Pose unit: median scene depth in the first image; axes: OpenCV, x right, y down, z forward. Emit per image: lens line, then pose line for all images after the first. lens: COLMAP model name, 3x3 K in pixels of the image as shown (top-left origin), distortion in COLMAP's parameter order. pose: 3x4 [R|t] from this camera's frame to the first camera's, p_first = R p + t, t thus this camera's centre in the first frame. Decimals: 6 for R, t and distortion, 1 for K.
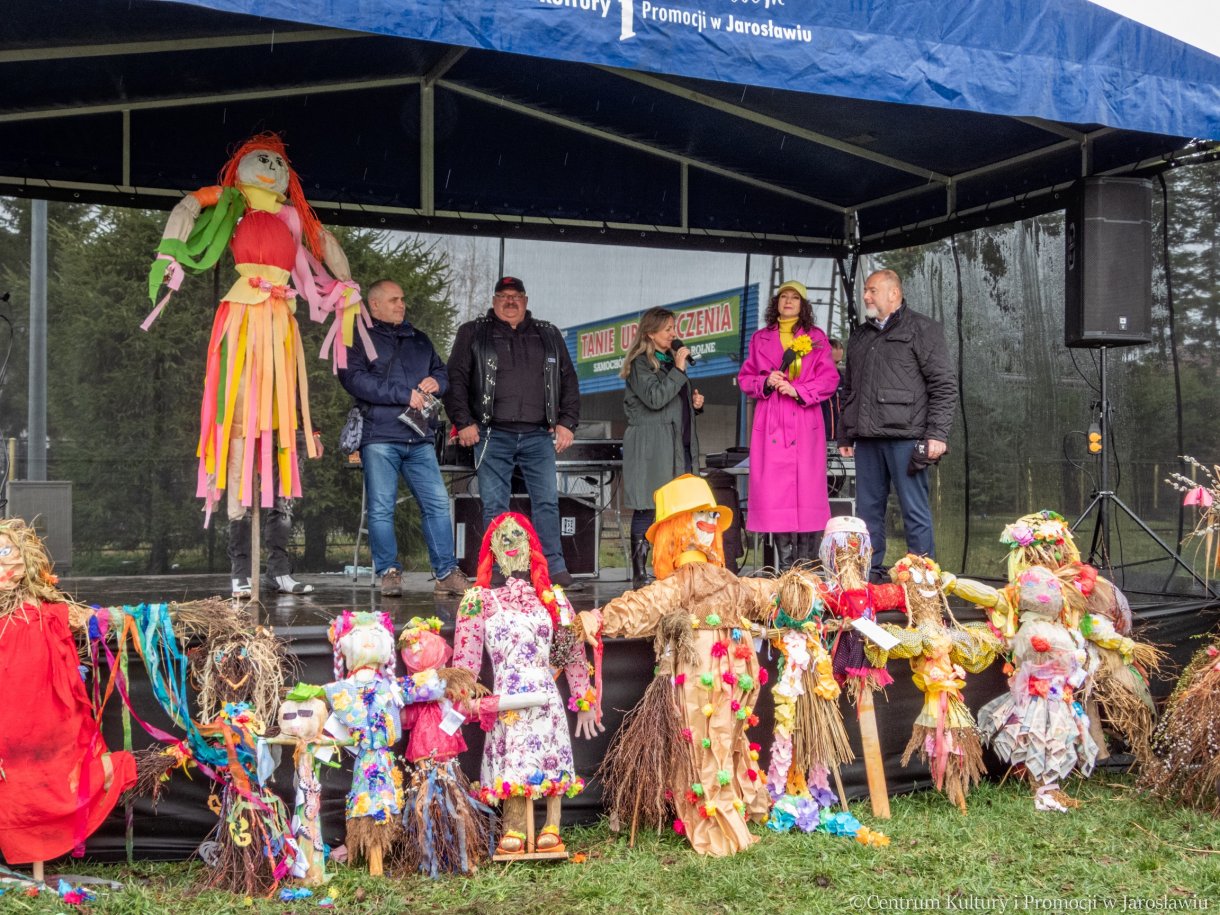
lens RADIAL K [[1367.8, 0, 610.0], [0, 1367.8, 457.5], [0, 0, 1]] dist [-0.005930, 0.010852]
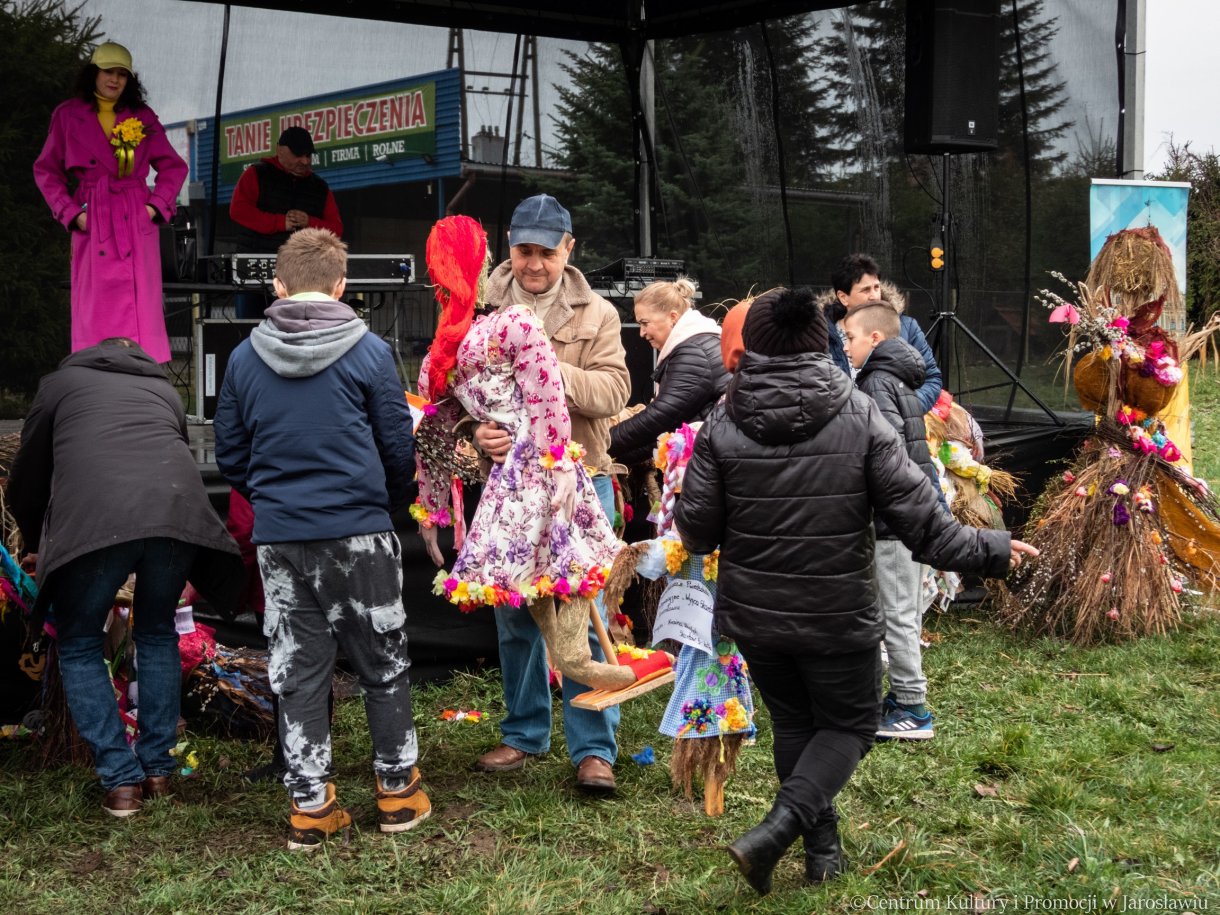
lens RADIAL K [[1704.1, 0, 610.0], [0, 1704.1, 457.5], [0, 0, 1]] dist [-0.002755, -0.000902]
pose [[0.974319, -0.022217, 0.224075, -0.142708], [-0.000101, 0.995077, 0.099102, 0.010154], [-0.225174, -0.096580, 0.969520, -0.085645]]
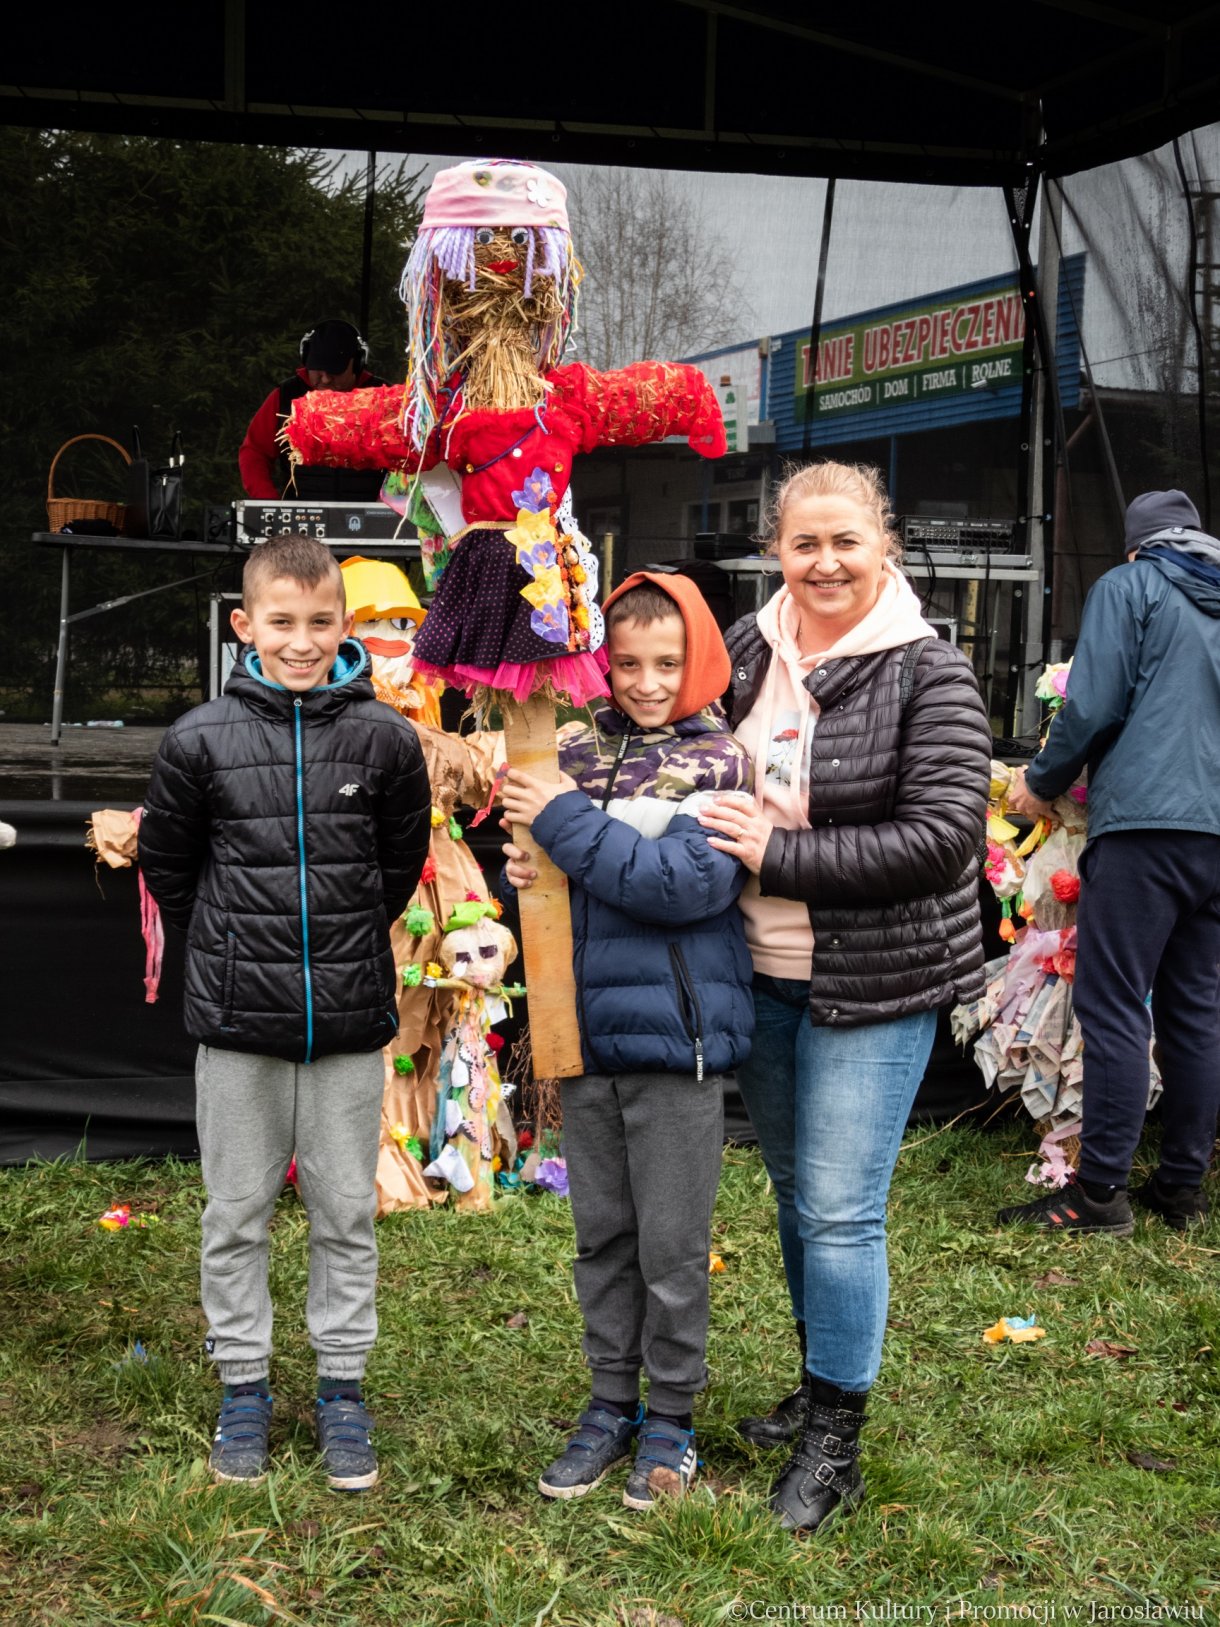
lens RADIAL K [[2272.6, 0, 605.6], [0, 2272.6, 779.7], [0, 0, 1]] dist [-0.002755, -0.000902]
pose [[0.986594, 0.034113, -0.159589, 0.279640], [-0.018854, 0.995186, 0.096169, 0.012478], [0.162101, -0.091871, 0.982488, 0.090264]]
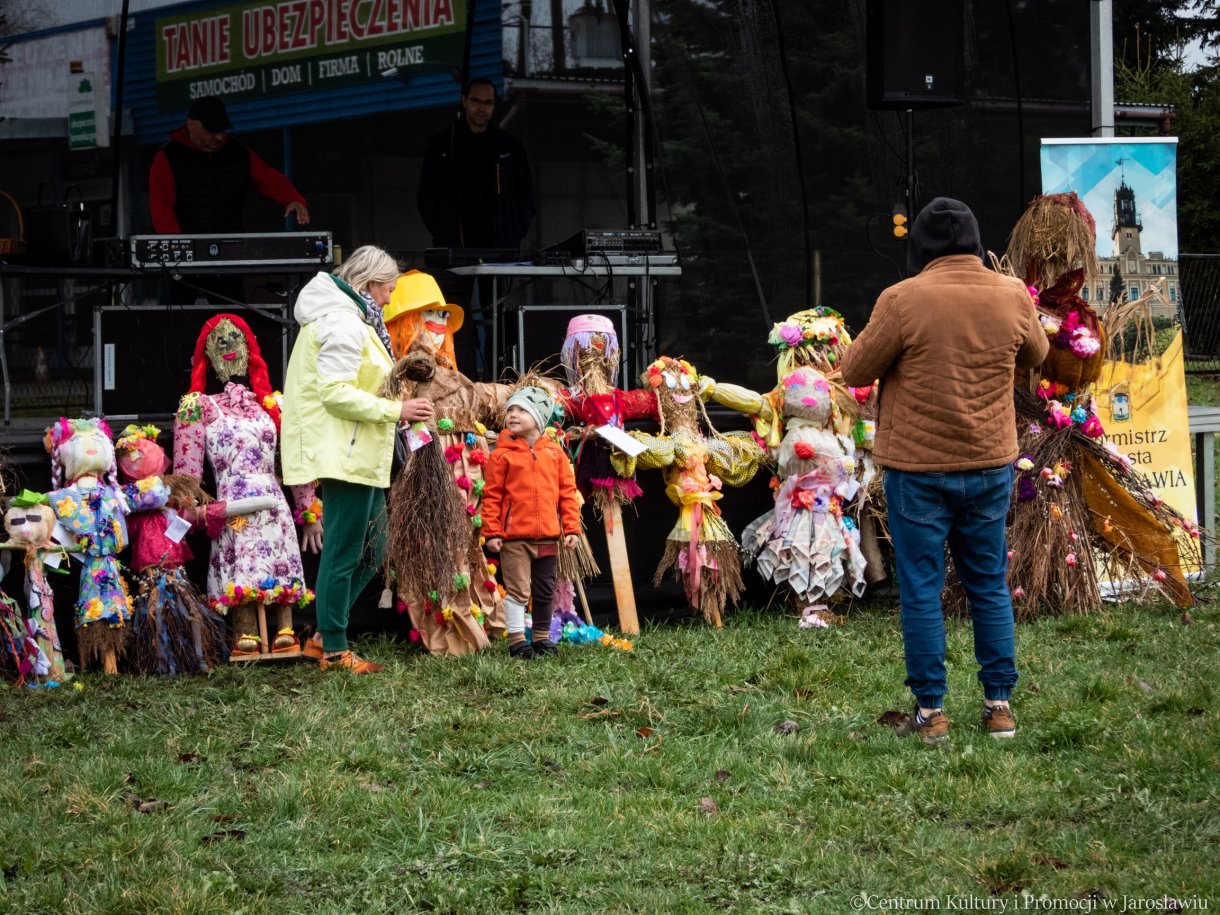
lens RADIAL K [[3171.4, 0, 610.0], [0, 3171.4, 457.5], [0, 0, 1]] dist [0.036692, -0.745444]
pose [[0.990430, -0.025239, 0.135688, -0.099889], [0.016976, 0.997950, 0.061710, 0.008483], [-0.136967, -0.058816, 0.988828, -1.073364]]
